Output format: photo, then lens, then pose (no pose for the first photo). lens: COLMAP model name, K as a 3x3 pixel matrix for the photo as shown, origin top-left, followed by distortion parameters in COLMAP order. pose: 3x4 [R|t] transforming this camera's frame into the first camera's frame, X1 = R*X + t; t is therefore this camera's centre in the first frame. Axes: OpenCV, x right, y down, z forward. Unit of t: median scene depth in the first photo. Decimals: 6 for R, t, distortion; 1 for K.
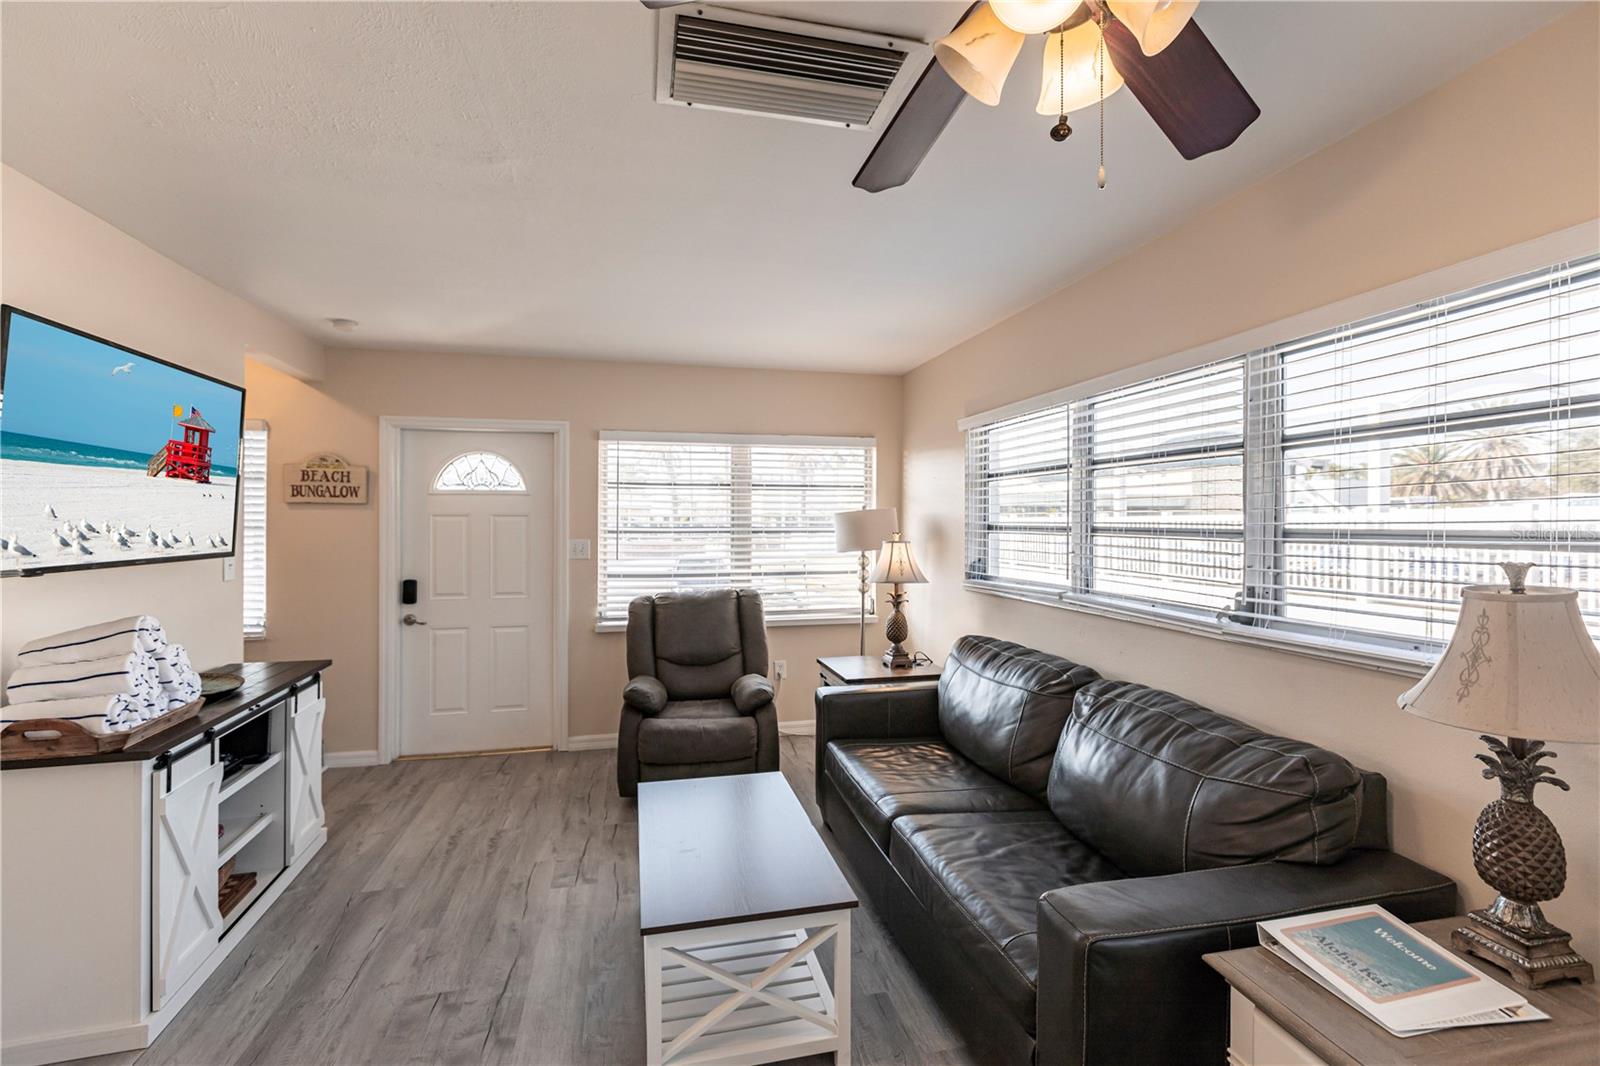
lens RADIAL K [[711.8, 0, 801.8], [0, 711.8, 526.3], [0, 0, 1]] dist [-0.000678, -0.001004]
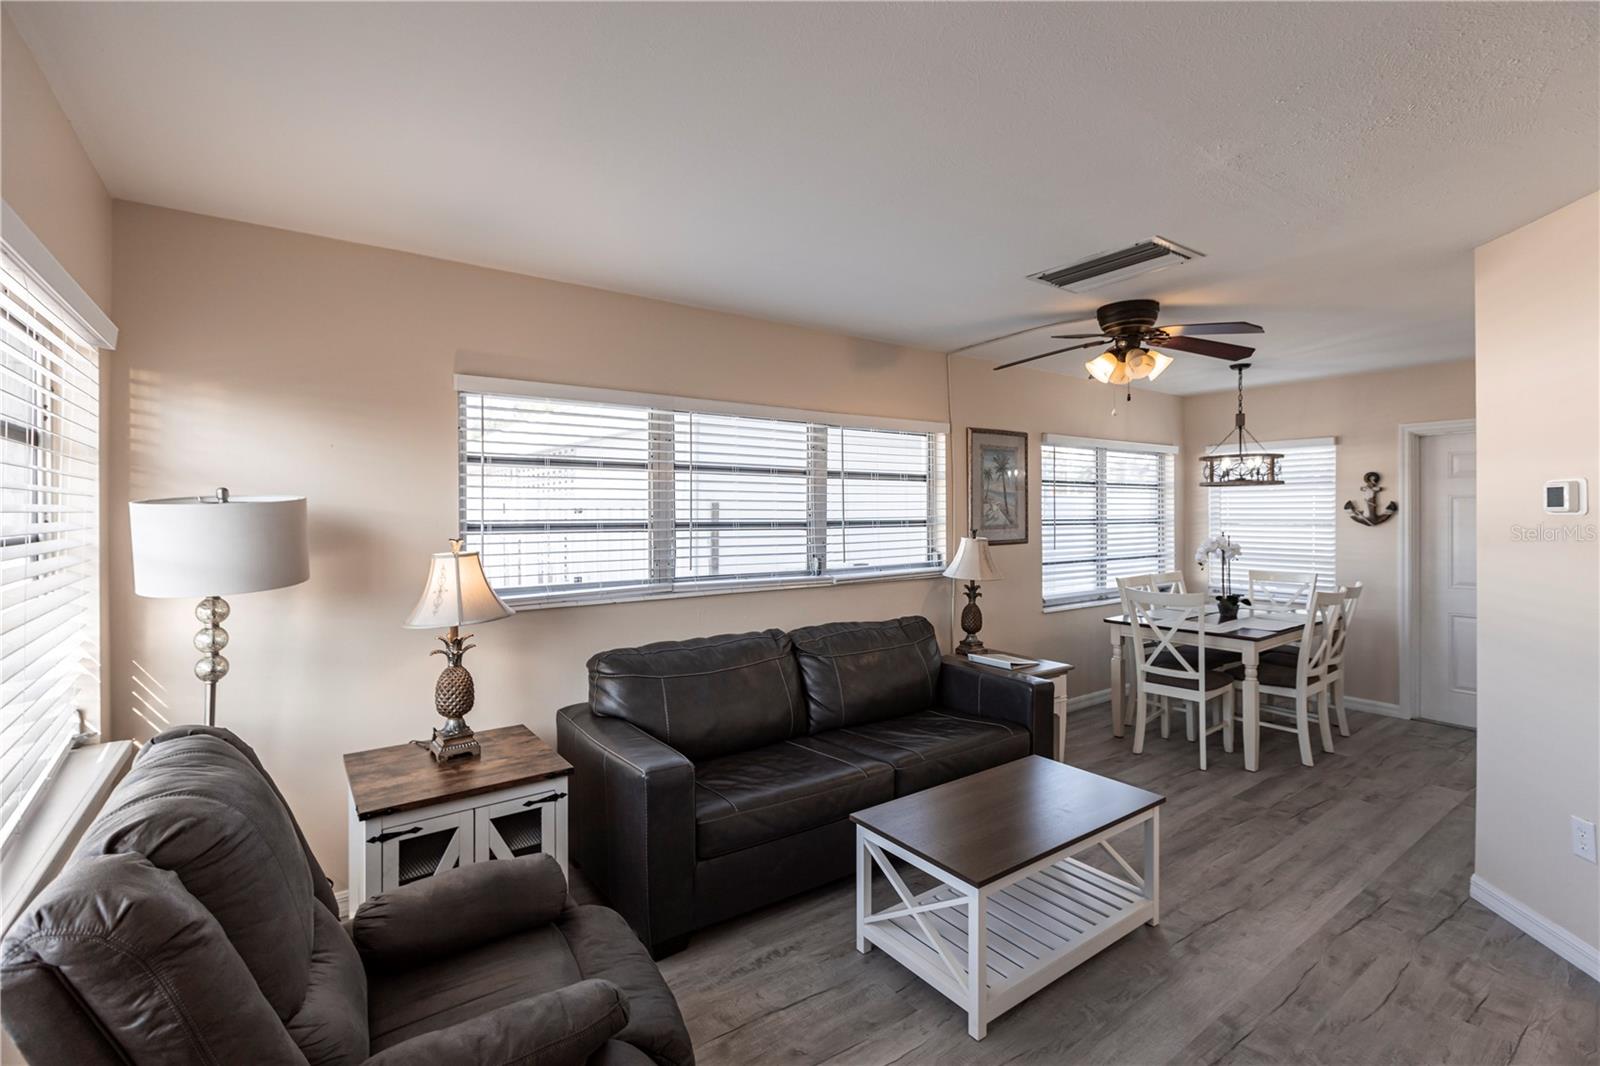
lens RADIAL K [[728.8, 0, 797.3], [0, 728.8, 503.8], [0, 0, 1]] dist [-0.002023, -0.000885]
pose [[-0.380341, 0.010942, 0.924782, -0.556456], [0.005555, 0.999939, -0.009547, -0.012827], [-0.924830, 0.001506, -0.380378, 0.953594]]
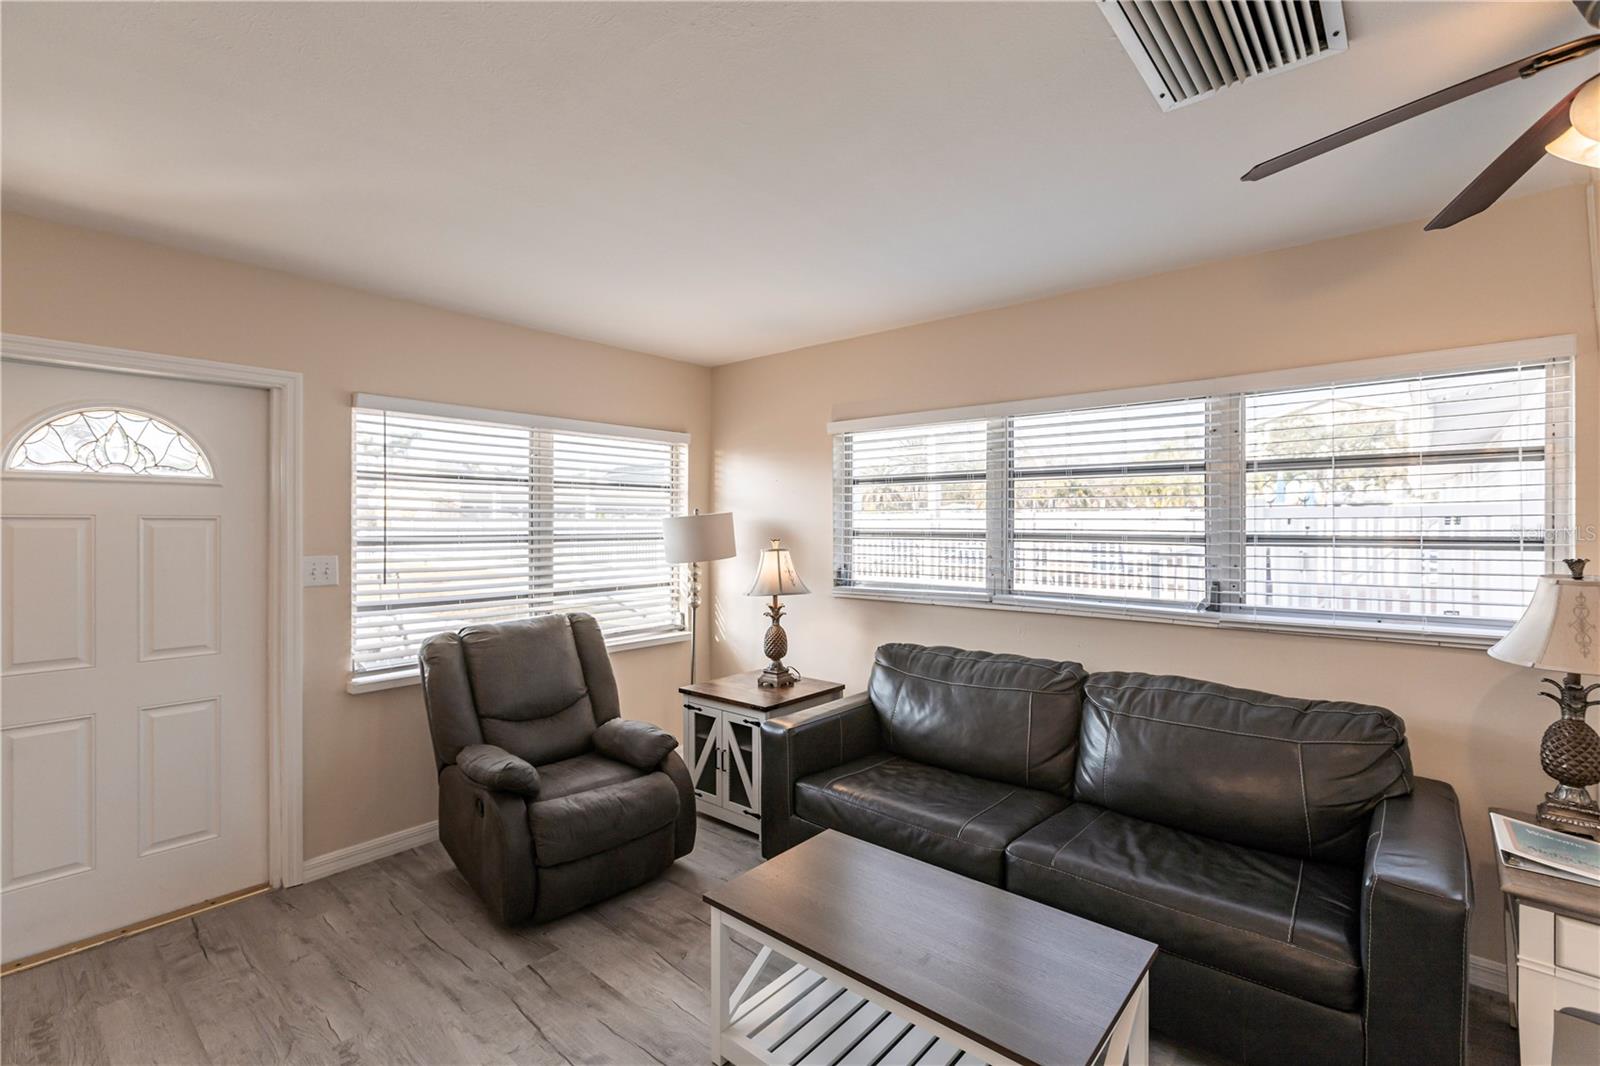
lens RADIAL K [[711.8, 0, 801.8], [0, 711.8, 526.3], [0, 0, 1]] dist [-0.000678, -0.001004]
pose [[0.812543, -0.003379, 0.582892, -0.369755], [0.003785, 0.999993, 0.000520, -0.008215], [-0.582889, 0.001783, 0.812550, 0.231258]]
